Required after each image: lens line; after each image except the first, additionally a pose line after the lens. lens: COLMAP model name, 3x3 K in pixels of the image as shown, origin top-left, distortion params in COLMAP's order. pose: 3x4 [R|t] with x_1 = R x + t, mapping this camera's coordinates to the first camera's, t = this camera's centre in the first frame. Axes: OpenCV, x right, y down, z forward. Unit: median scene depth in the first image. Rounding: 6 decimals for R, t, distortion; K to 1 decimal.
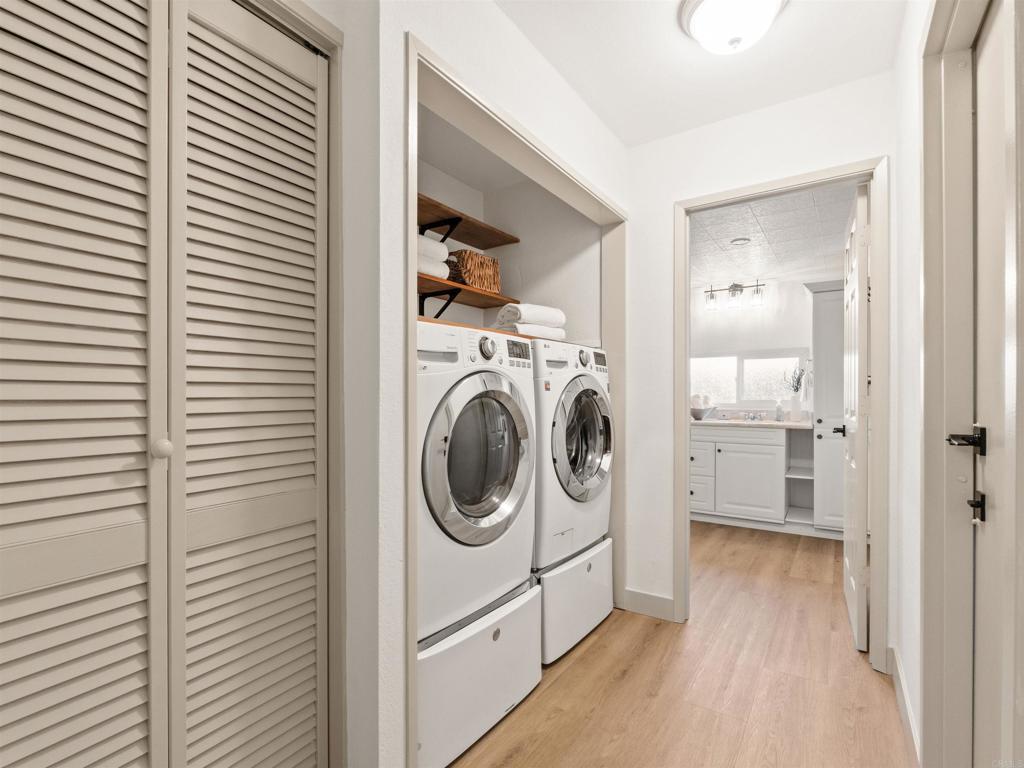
lens RADIAL K [[501.6, 0, 514.9], [0, 501.6, 391.8], [0, 0, 1]] dist [0.004075, -0.001195]
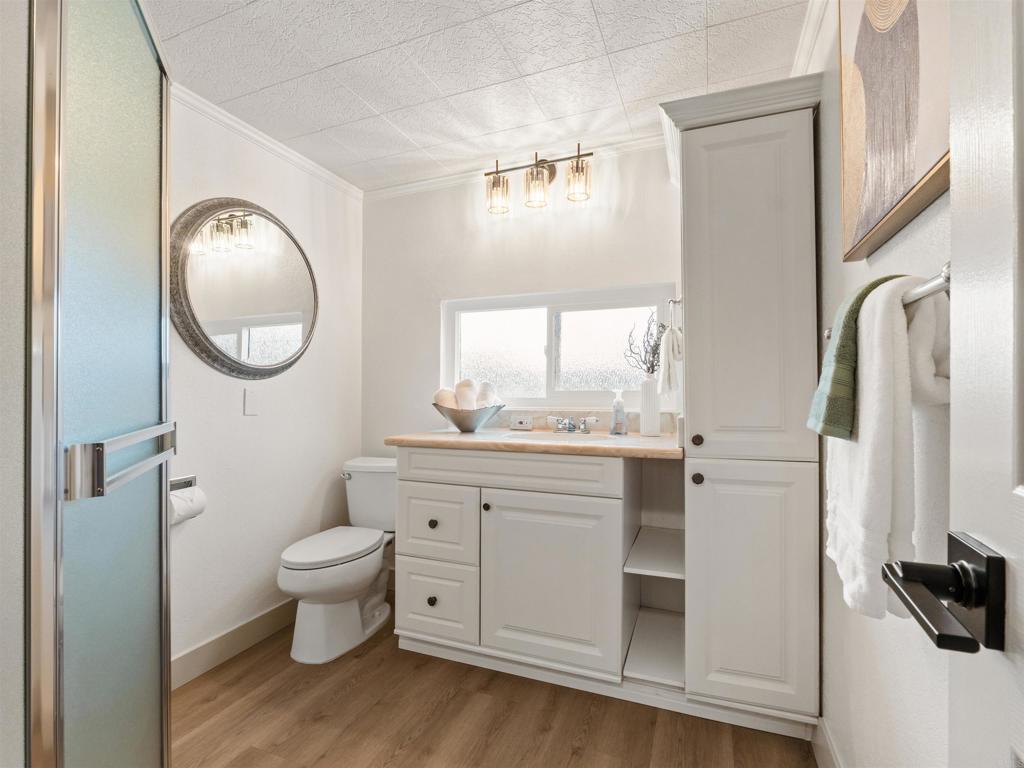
lens RADIAL K [[501.6, 0, 509.6], [0, 501.6, 388.0], [0, 0, 1]] dist [0.004075, -0.001195]
pose [[0.979904, -0.000868, 0.199466, 0.339019], [0.001776, 0.999989, -0.004373, 0.016625], [-0.199460, 0.004640, 0.979895, 0.568837]]
